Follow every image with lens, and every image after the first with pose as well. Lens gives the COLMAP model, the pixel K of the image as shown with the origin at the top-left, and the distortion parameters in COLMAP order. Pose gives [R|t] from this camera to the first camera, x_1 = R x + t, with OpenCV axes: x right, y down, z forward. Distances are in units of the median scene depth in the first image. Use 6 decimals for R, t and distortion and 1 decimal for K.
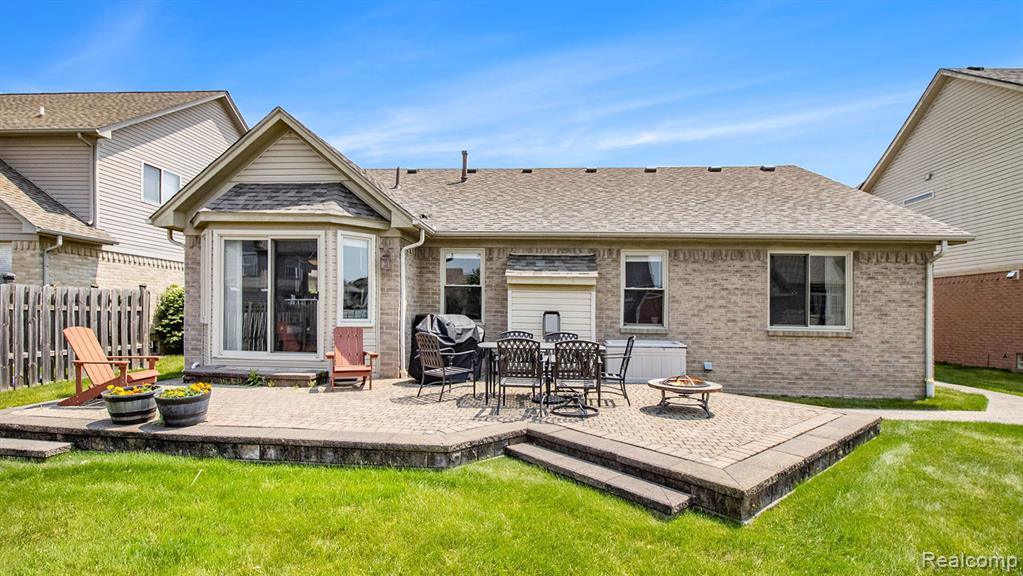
lens RADIAL K [[475.7, 0, 510.9], [0, 475.7, 297.1], [0, 0, 1]] dist [-0.014105, -0.000425]
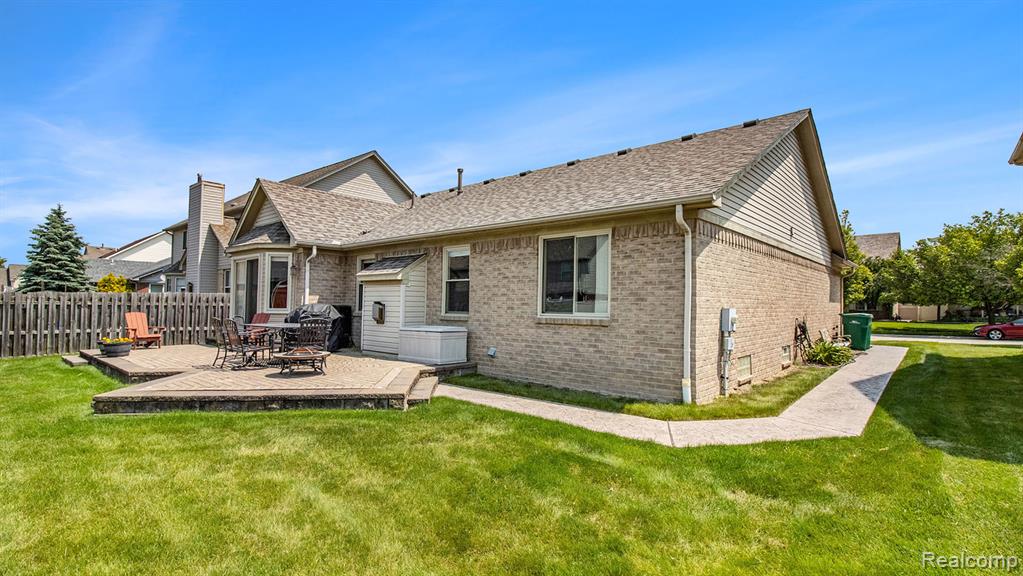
lens RADIAL K [[475.7, 0, 520.1], [0, 475.7, 284.5], [0, 0, 1]] dist [-0.014105, -0.000425]
pose [[0.814712, -0.037491, -0.578653, 1.093870], [0.028331, 0.999290, -0.024856, 0.025441], [0.579173, 0.003857, 0.815195, 0.179758]]
